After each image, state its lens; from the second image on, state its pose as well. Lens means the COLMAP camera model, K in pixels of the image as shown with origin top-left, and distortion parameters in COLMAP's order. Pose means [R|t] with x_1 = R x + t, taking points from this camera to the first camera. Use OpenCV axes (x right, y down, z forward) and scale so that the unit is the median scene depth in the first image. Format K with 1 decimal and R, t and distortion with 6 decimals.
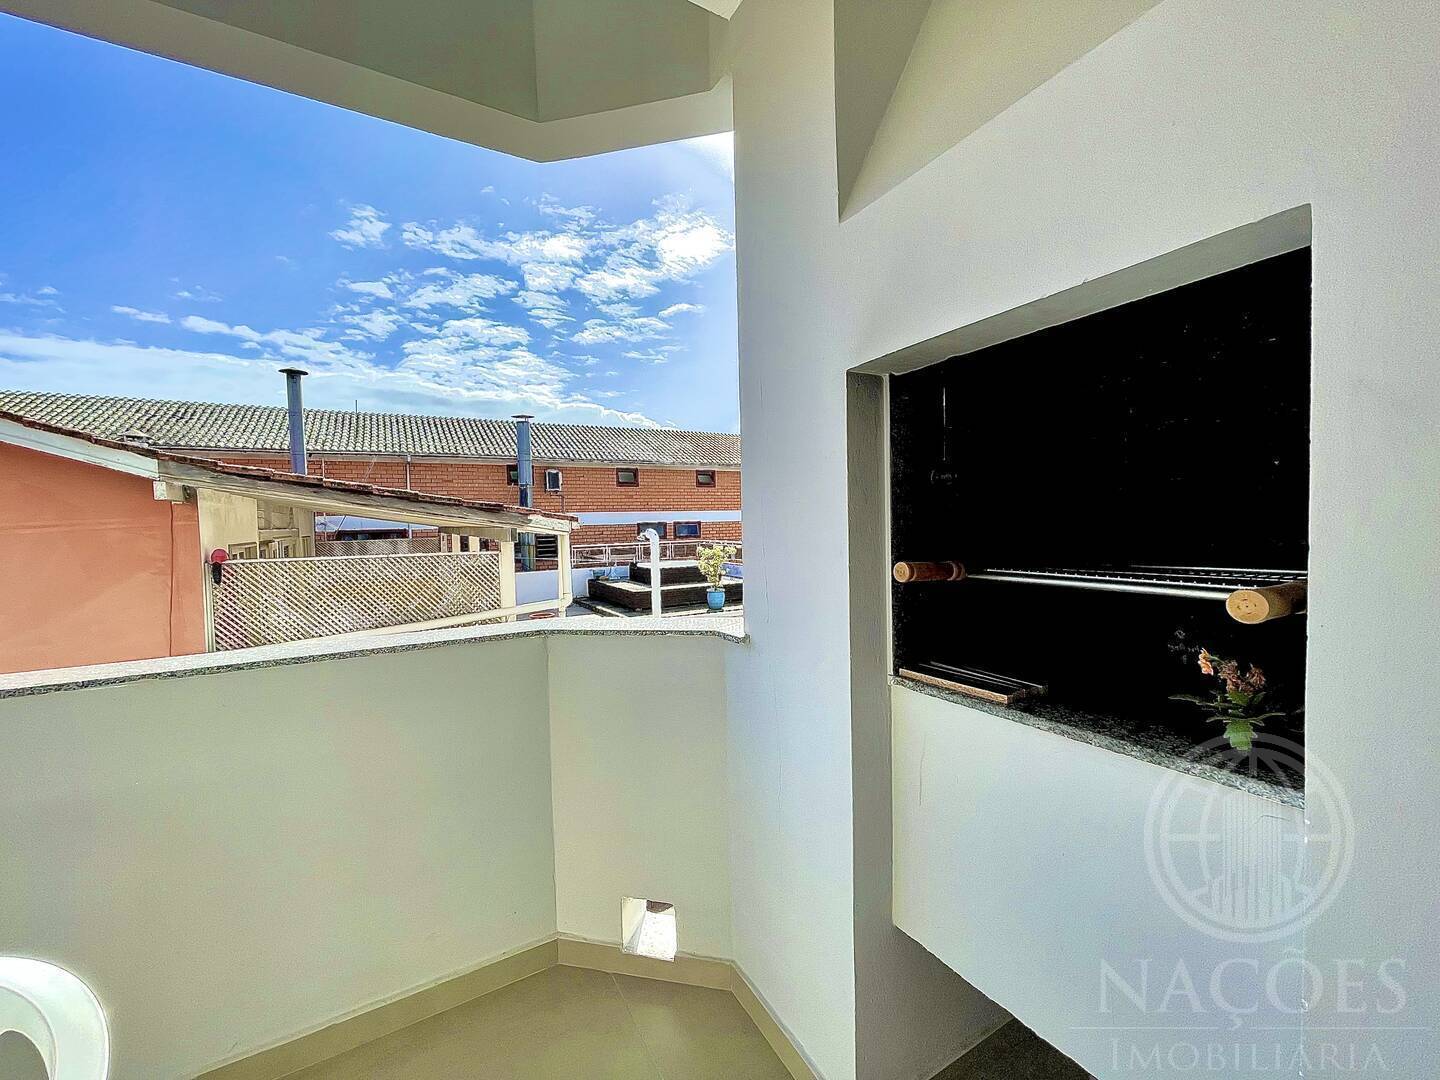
lens RADIAL K [[580.6, 0, 715.8], [0, 580.6, 547.1], [0, 0, 1]] dist [0.000313, 0.000122]
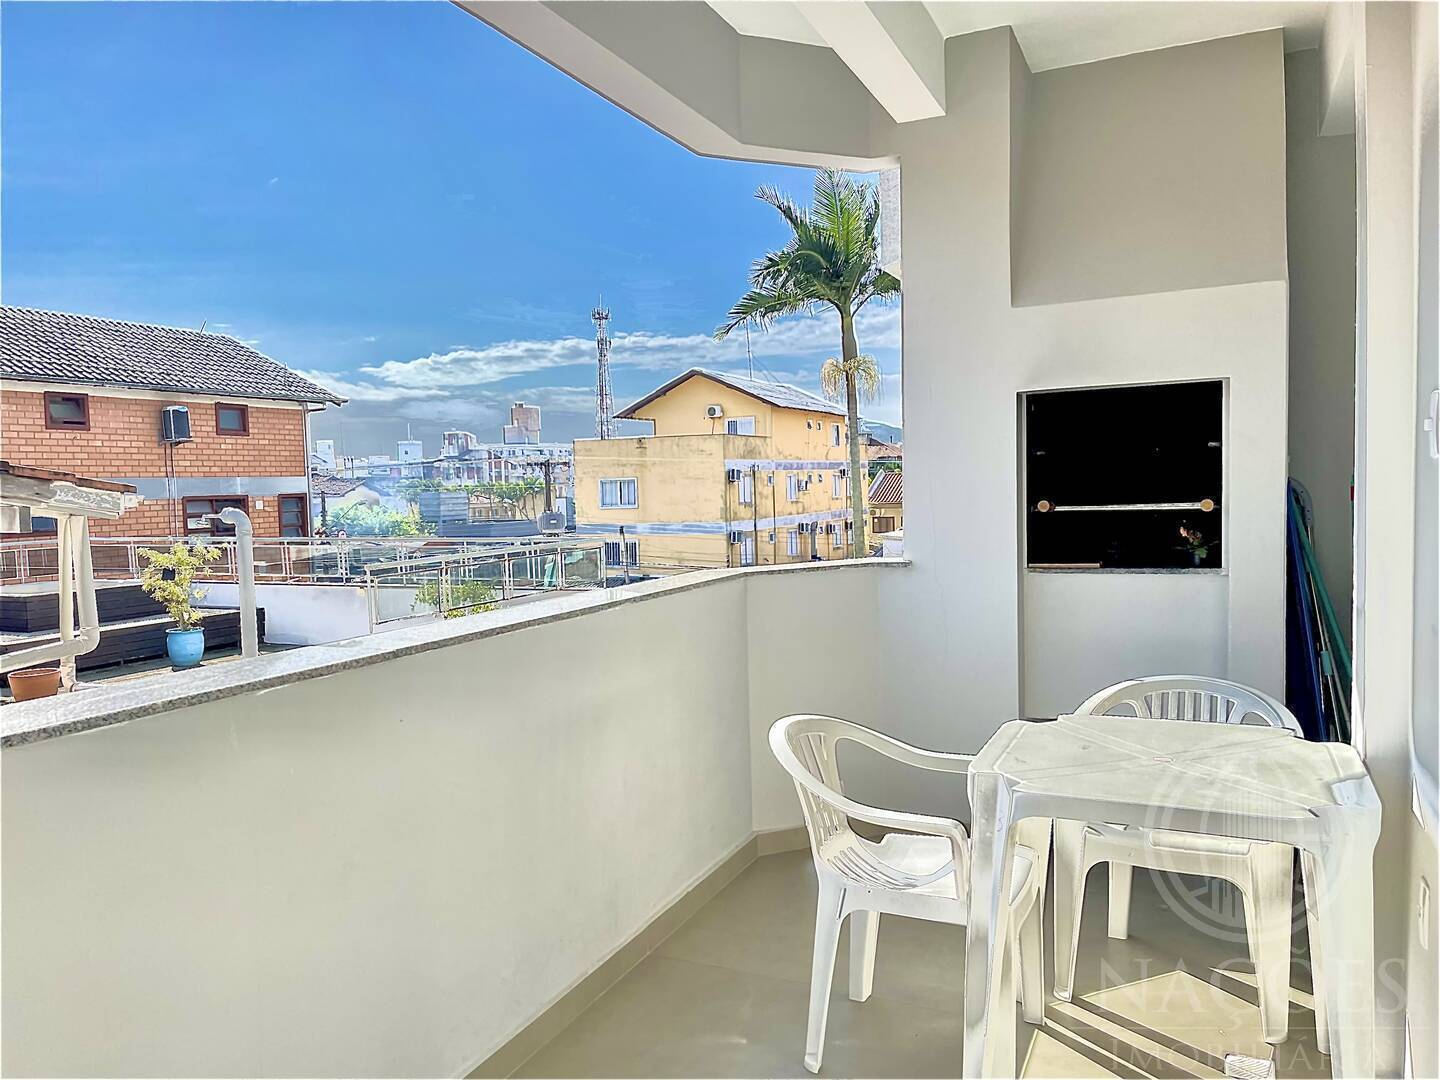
lens RADIAL K [[1096.3, 0, 725.2], [0, 1096.3, 546.4], [0, 0, 1]] dist [0.024796, -0.009680]
pose [[0.807123, -0.031288, 0.589554, -0.407135], [0.033291, 0.999418, 0.007464, 0.017545], [-0.589444, 0.013603, 0.807695, -0.193049]]
